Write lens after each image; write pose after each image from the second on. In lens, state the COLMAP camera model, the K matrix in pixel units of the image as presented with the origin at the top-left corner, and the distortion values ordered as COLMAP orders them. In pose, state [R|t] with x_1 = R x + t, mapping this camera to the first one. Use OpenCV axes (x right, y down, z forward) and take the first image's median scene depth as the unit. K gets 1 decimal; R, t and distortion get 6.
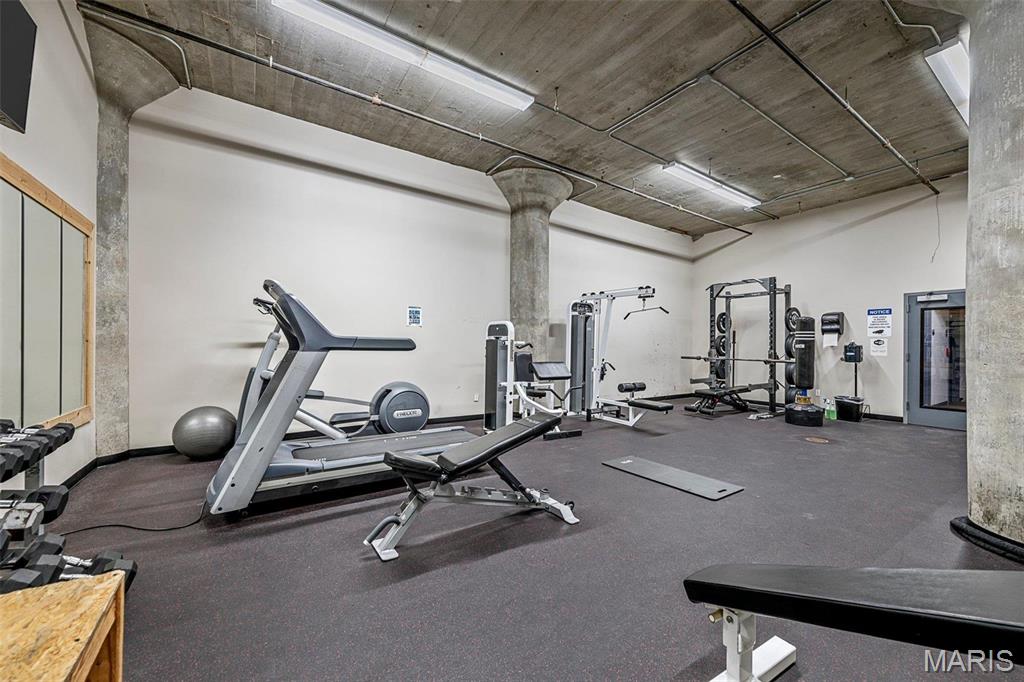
lens RADIAL K [[399.0, 0, 514.7], [0, 399.0, 340.5], [0, 0, 1]] dist [-0.002418, 0.000358]
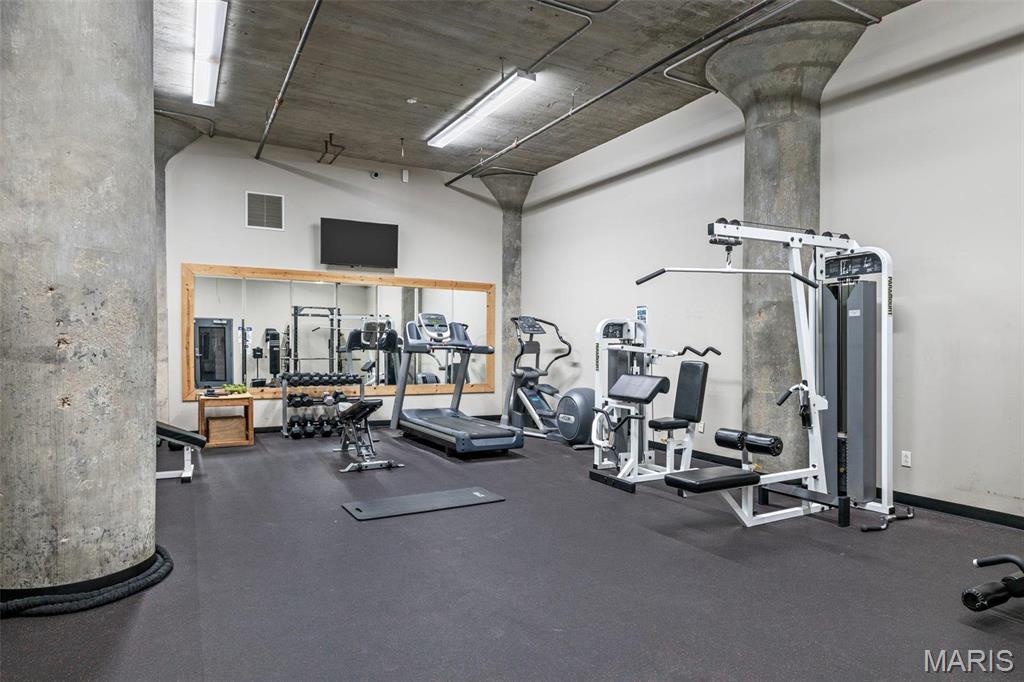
lens RADIAL K [[599.0, 0, 512.3], [0, 599.0, 347.0], [0, 0, 1]] dist [0.000063, -0.000138]
pose [[-0.081738, -0.013485, -0.996563, 1.343722], [0.002907, 0.999901, -0.013768, 0.025530], [0.996650, -0.004023, -0.081690, 1.068368]]
